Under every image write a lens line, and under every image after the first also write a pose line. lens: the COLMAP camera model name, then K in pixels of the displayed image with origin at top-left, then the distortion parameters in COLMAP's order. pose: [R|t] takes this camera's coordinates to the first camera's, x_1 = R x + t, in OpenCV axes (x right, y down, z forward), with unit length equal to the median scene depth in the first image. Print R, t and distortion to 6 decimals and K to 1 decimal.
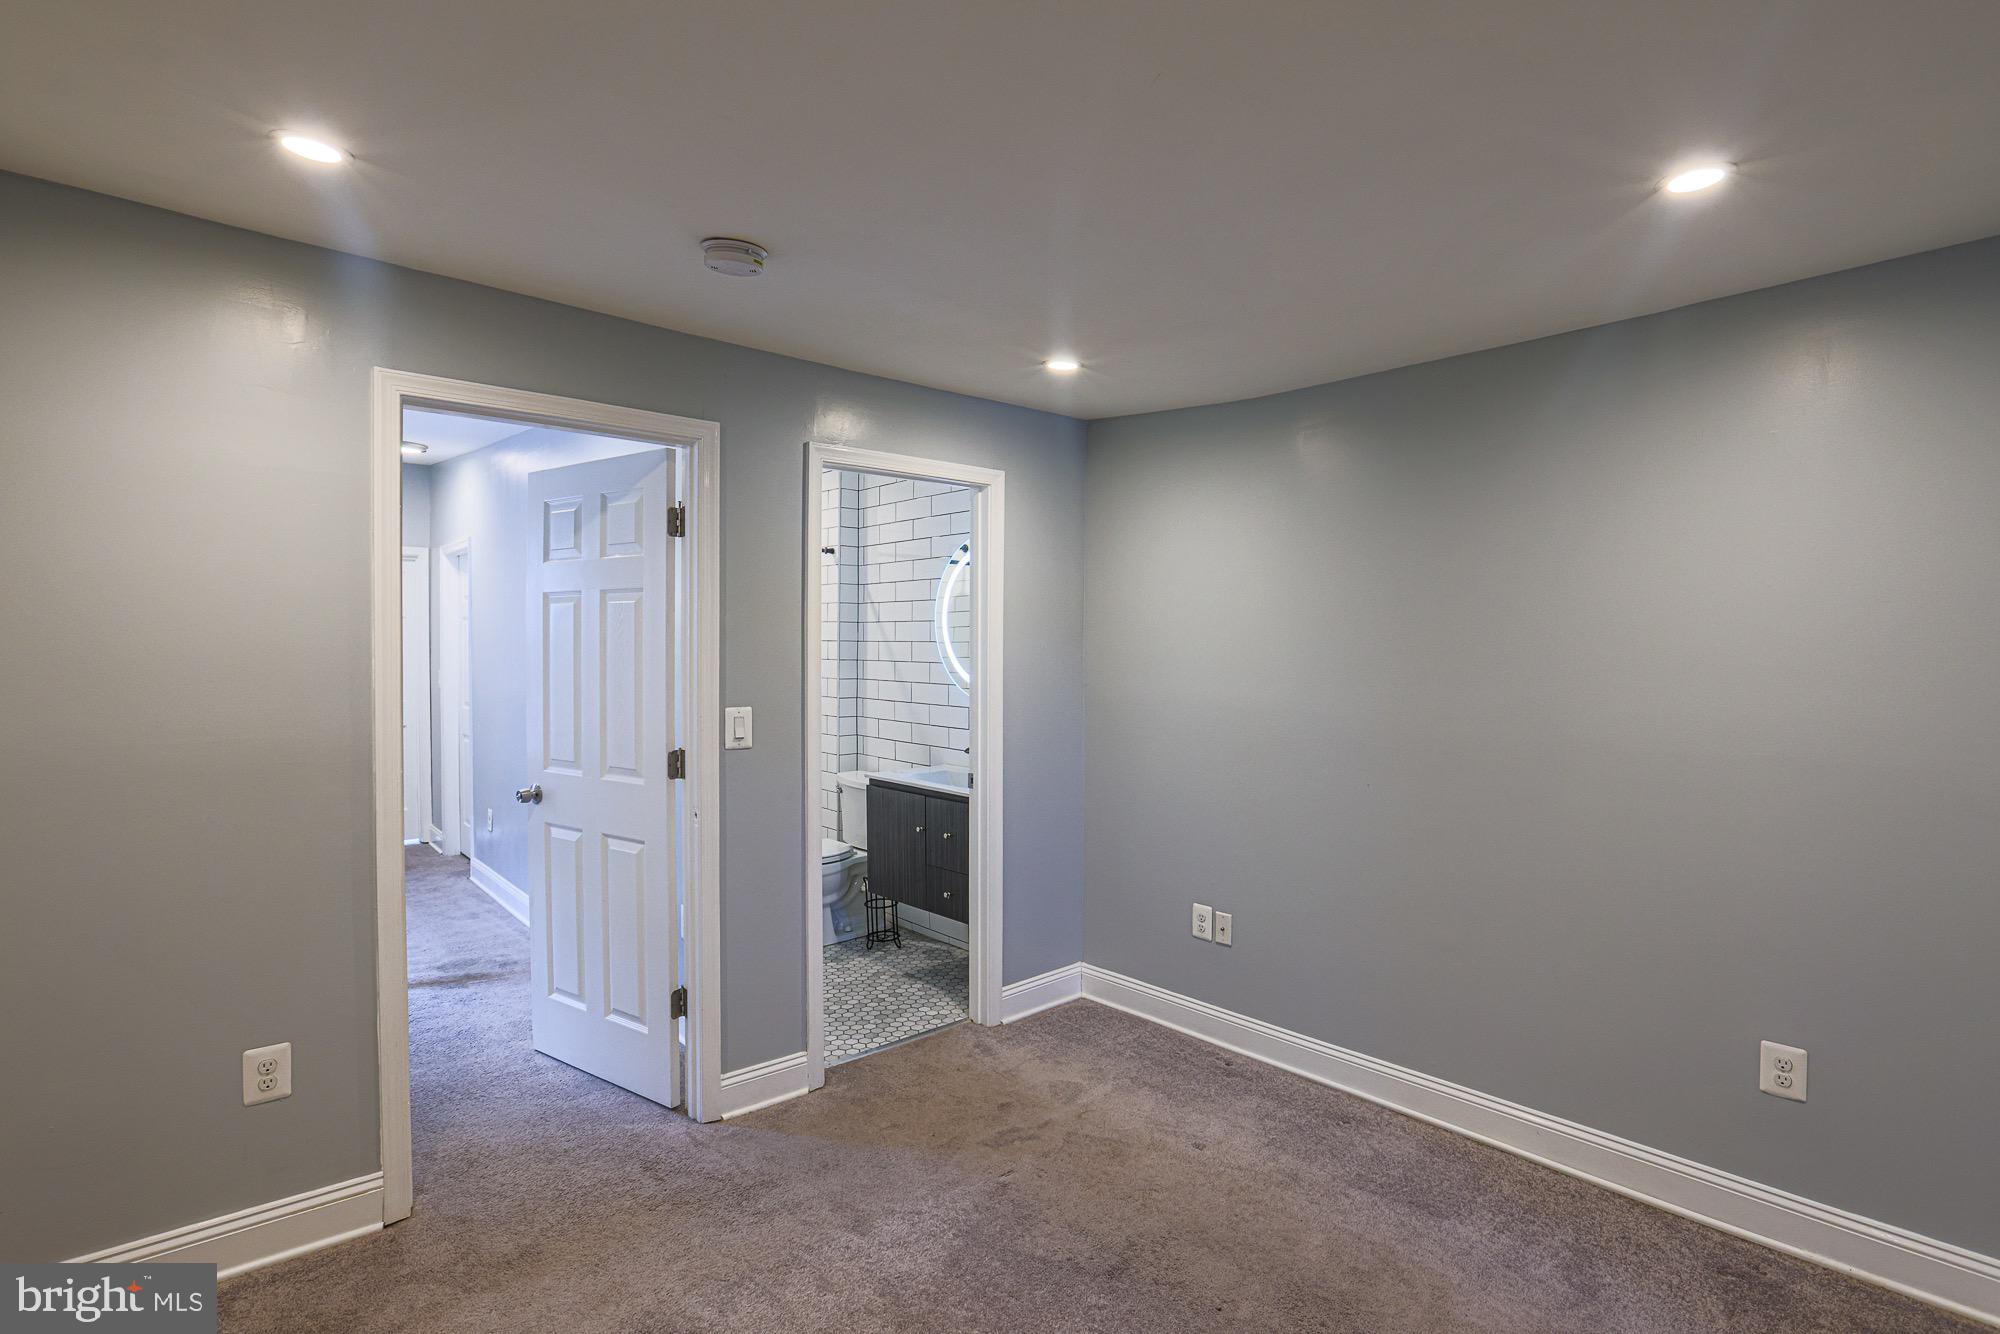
lens RADIAL K [[913.9, 0, 1002.1], [0, 913.9, 650.4], [0, 0, 1]] dist [-0.042669, 0.015639]
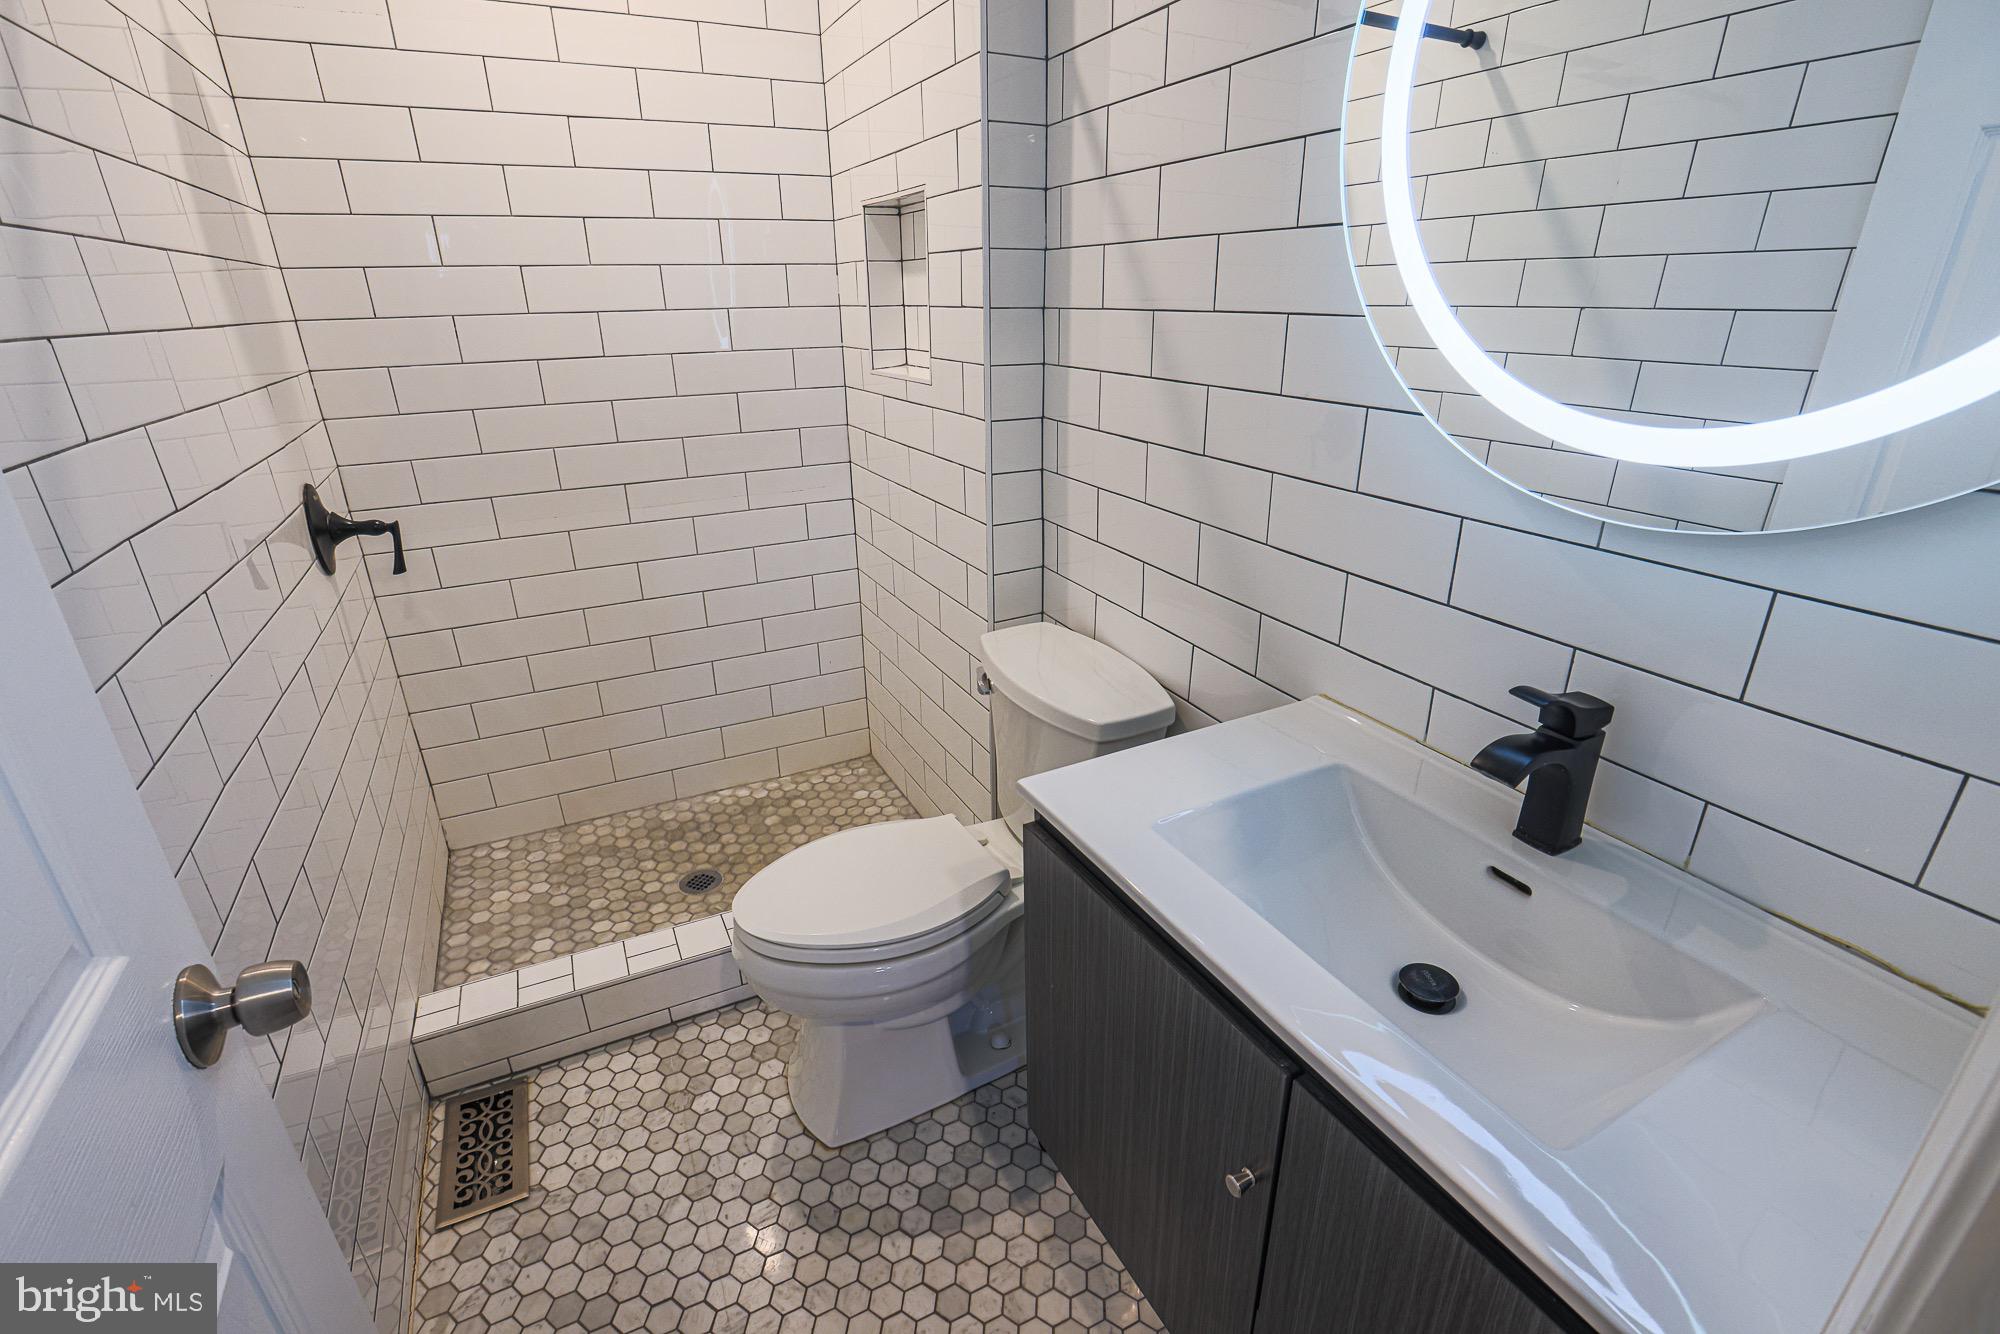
lens RADIAL K [[907.5, 0, 1000.0], [0, 907.5, 667.0], [0, 0, 1]] dist [-0.067930, 0.031069]
pose [[0.965154, 0.087297, -0.246694, -0.082412], [0.011980, 0.926988, 0.374900, 0.009158], [0.261410, -0.364792, 0.893640, 0.671736]]
